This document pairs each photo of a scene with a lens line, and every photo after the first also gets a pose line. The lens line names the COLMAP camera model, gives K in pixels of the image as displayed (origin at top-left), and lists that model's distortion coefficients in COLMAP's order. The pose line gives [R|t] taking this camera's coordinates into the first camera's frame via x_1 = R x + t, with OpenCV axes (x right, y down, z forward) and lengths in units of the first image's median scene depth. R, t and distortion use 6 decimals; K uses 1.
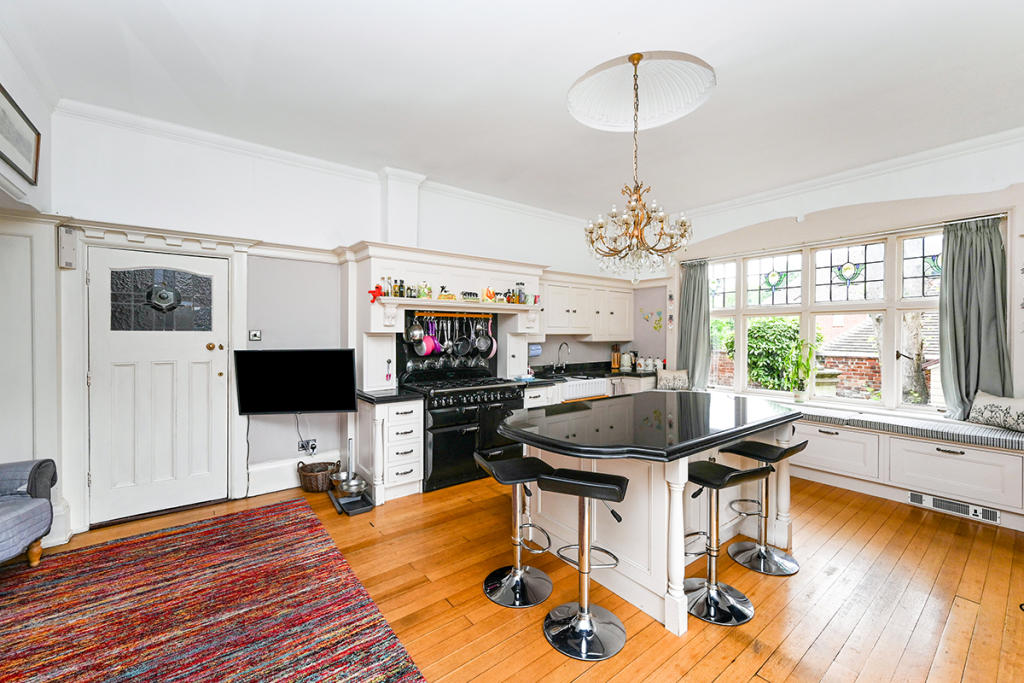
lens RADIAL K [[413.0, 0, 516.4], [0, 413.0, 327.1], [0, 0, 1]] dist [-0.001681, -0.000338]
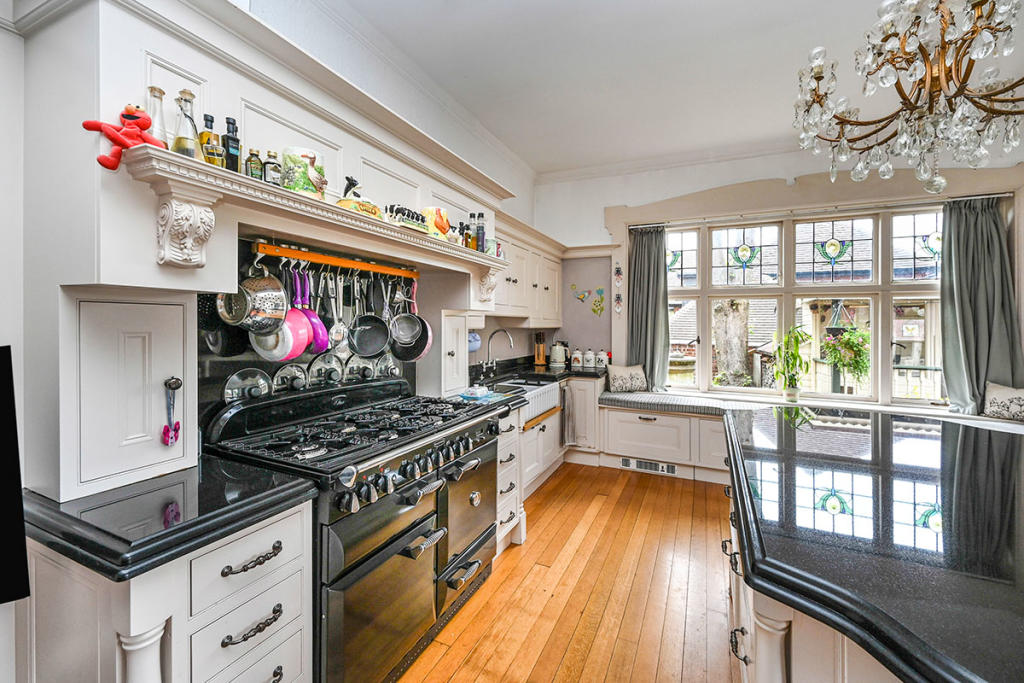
lens RADIAL K [[413.0, 0, 516.4], [0, 413.0, 327.1], [0, 0, 1]] dist [-0.001681, -0.000338]
pose [[0.885138, 0.006355, 0.465285, -0.197045], [-0.018660, 0.999587, 0.021846, 0.024400], [-0.464954, -0.028019, 0.884891, 0.531145]]
